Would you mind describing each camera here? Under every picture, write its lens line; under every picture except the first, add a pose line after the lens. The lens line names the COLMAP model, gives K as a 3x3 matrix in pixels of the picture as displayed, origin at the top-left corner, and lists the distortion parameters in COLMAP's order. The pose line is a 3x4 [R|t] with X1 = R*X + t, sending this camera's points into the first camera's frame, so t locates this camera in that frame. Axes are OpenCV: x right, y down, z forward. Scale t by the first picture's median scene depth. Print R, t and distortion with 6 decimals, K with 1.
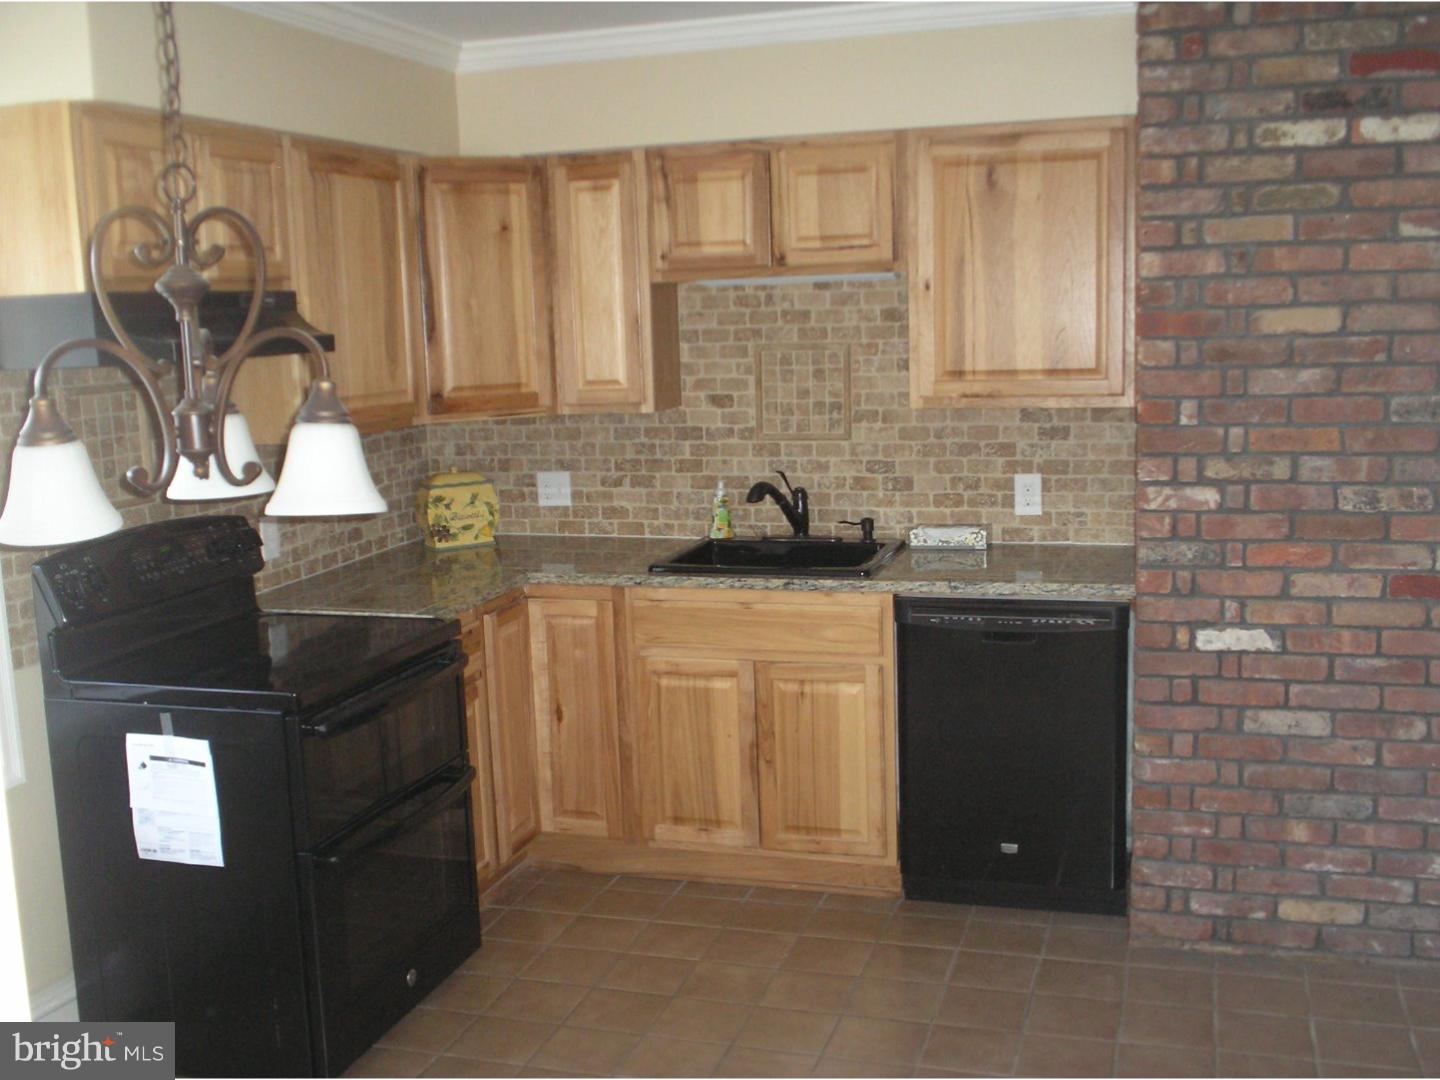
lens RADIAL K [[1544.4, 0, 694.0], [0, 1544.4, 557.3], [0, 0, 1]] dist [-0.056017, 0.010003]
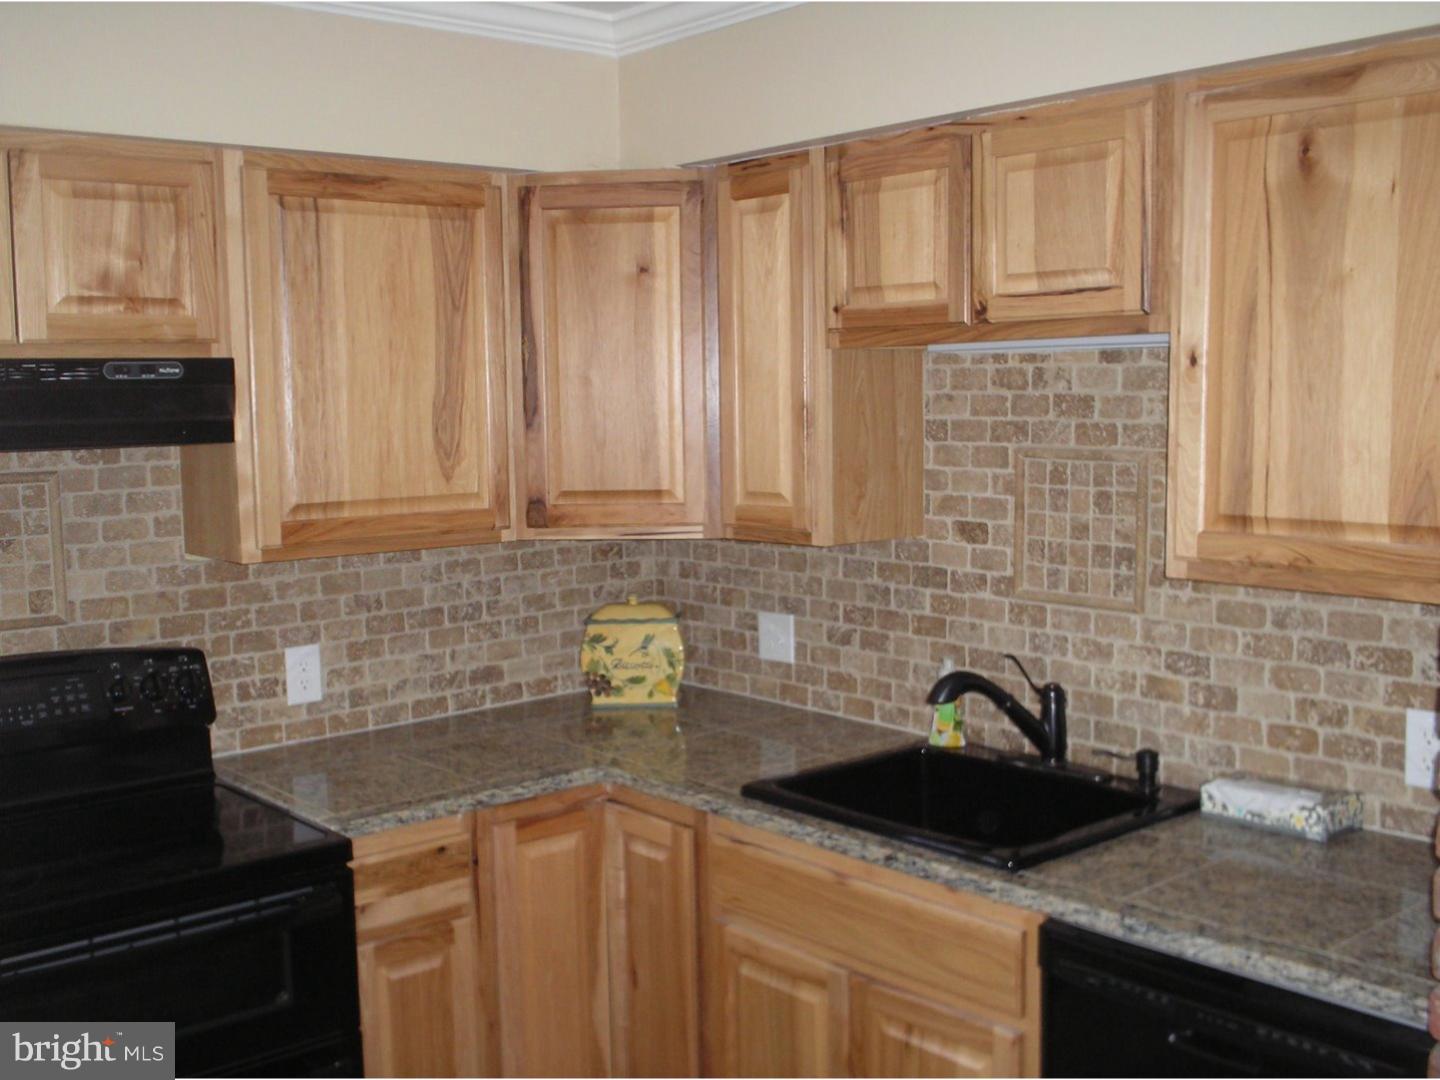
lens RADIAL K [[1544.4, 0, 694.0], [0, 1544.4, 557.3], [0, 0, 1]] dist [-0.056017, 0.010003]
pose [[0.845851, 0.076404, -0.527920, 0.270396], [-0.096661, 0.995258, -0.010834, -0.075592], [0.524589, 0.060193, 0.849225, 0.409125]]
